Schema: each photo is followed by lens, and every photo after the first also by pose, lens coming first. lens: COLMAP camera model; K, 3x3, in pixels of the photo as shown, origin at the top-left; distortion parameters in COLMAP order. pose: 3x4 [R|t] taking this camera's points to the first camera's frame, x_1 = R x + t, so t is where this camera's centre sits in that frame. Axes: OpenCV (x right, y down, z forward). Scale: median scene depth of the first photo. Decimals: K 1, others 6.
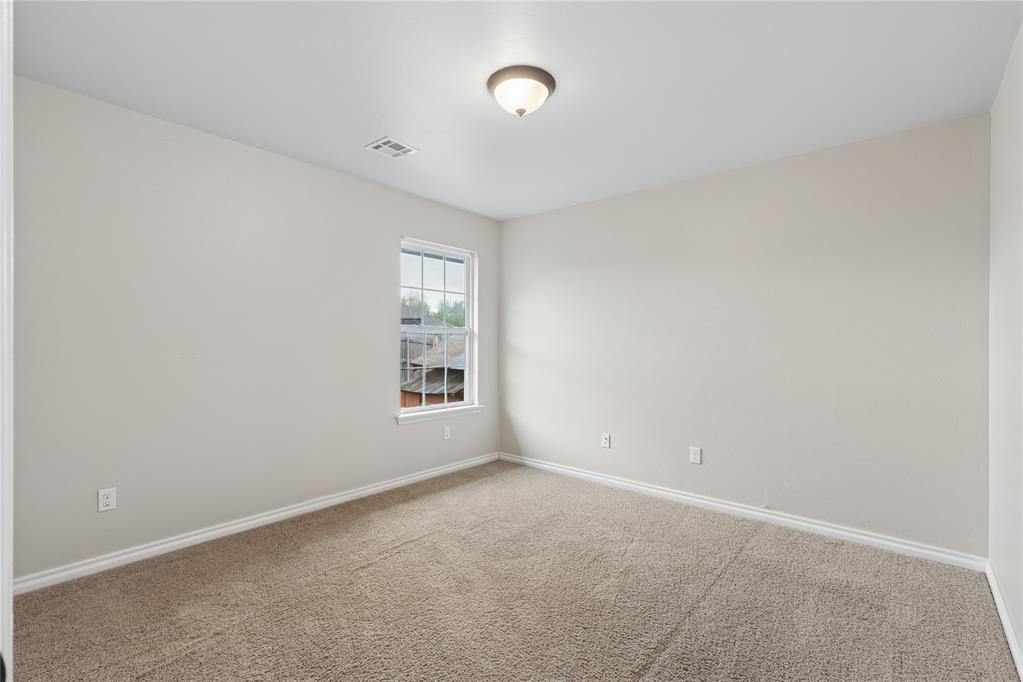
lens RADIAL K [[459.3, 0, 513.9], [0, 459.3, 344.7], [0, 0, 1]] dist [0.001564, 0.001770]
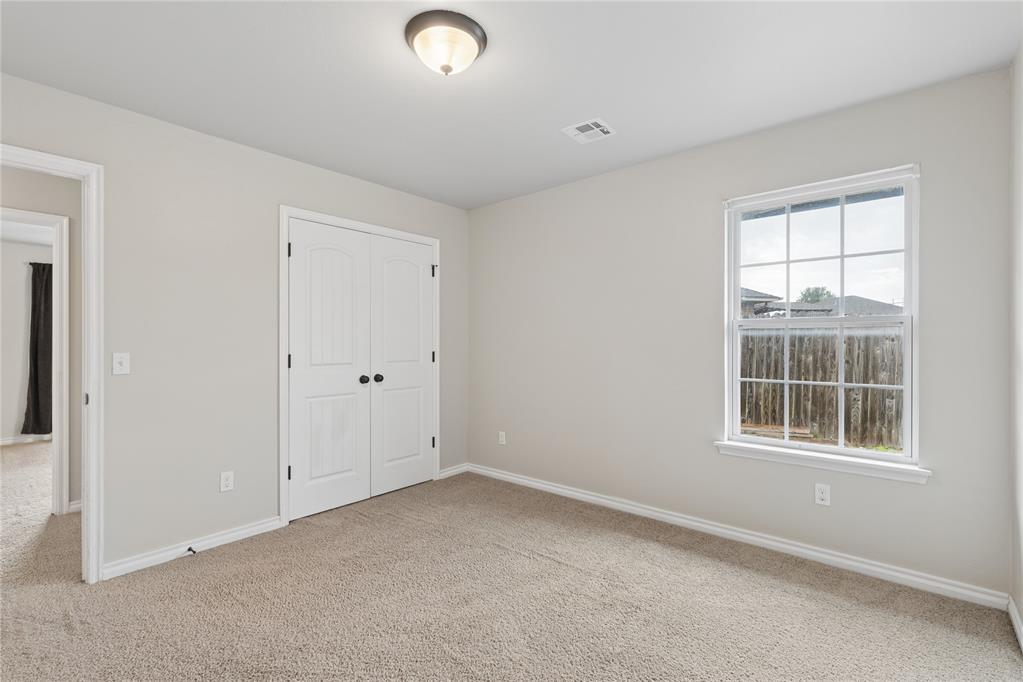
lens RADIAL K [[459.3, 0, 514.9], [0, 459.3, 339.2], [0, 0, 1]] dist [0.001564, 0.001770]
pose [[0.027911, -0.016021, -0.999482, 0.541574], [-0.020164, 0.999659, -0.016587, 0.011131], [0.999407, 0.020617, 0.027578, 0.712043]]
